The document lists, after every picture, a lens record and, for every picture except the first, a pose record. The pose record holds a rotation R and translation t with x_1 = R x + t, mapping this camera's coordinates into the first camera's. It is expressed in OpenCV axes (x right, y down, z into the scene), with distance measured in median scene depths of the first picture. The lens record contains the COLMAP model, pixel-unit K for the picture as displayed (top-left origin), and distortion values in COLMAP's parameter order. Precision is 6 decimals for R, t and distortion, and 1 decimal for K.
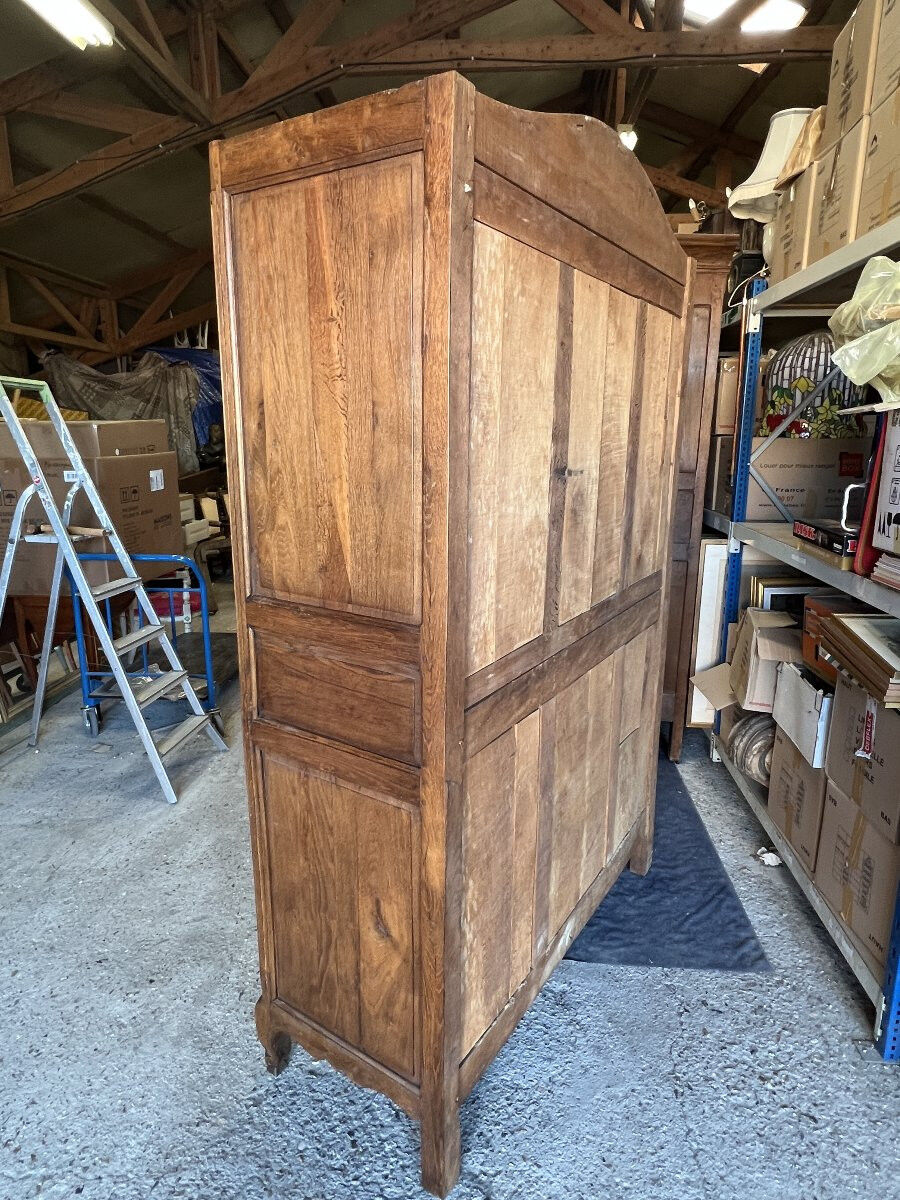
lens RADIAL K [[715.2, 0, 456.1], [0, 715.2, 589.2], [0, 0, 1]] dist [-0.000651, 0.003058]
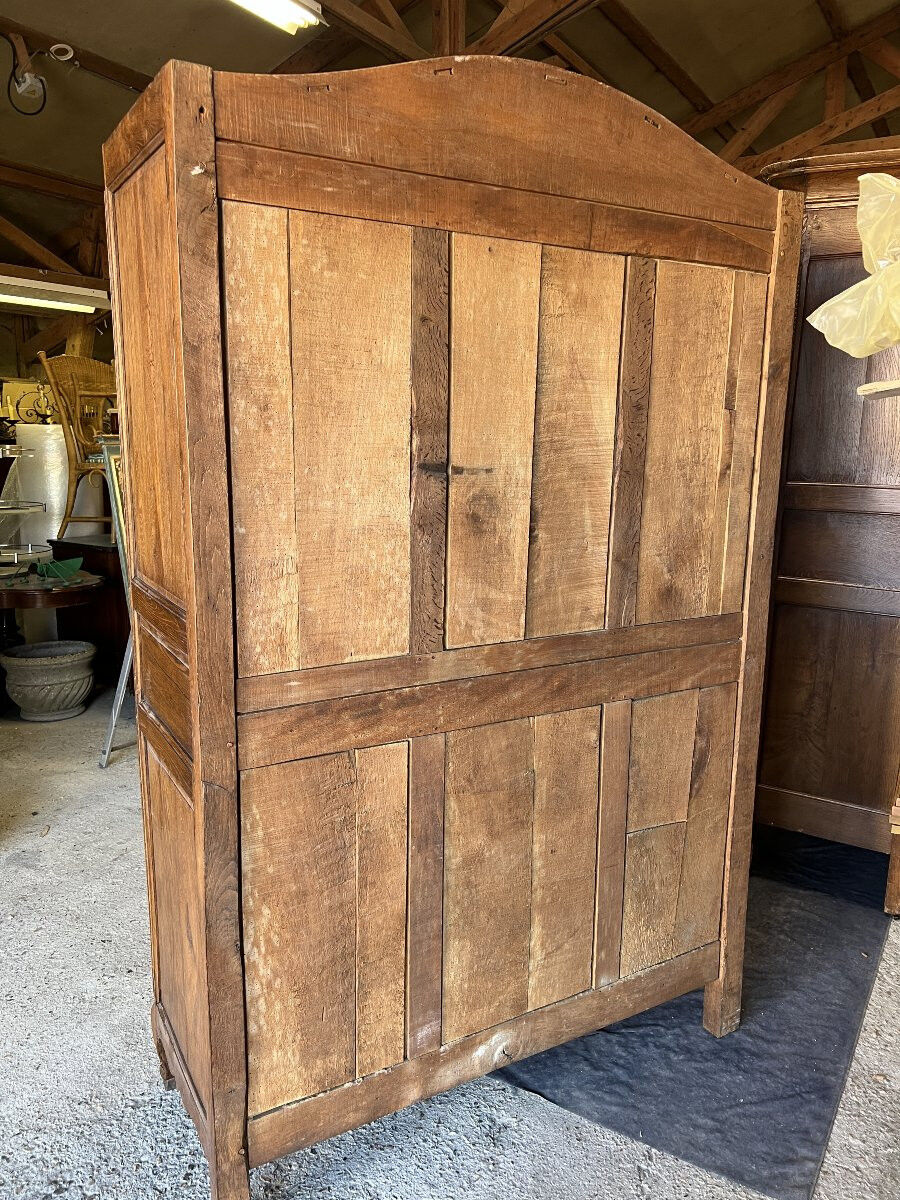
lens RADIAL K [[921.0, 0, 453.9], [0, 921.0, 605.9], [0, 0, 1]] dist [0.050837, -0.055060]
pose [[0.888118, 0.095294, -0.449628, 0.615043], [-0.111205, 0.993756, -0.009038, 0.008241], [0.445959, 0.058028, 0.893170, 0.025755]]
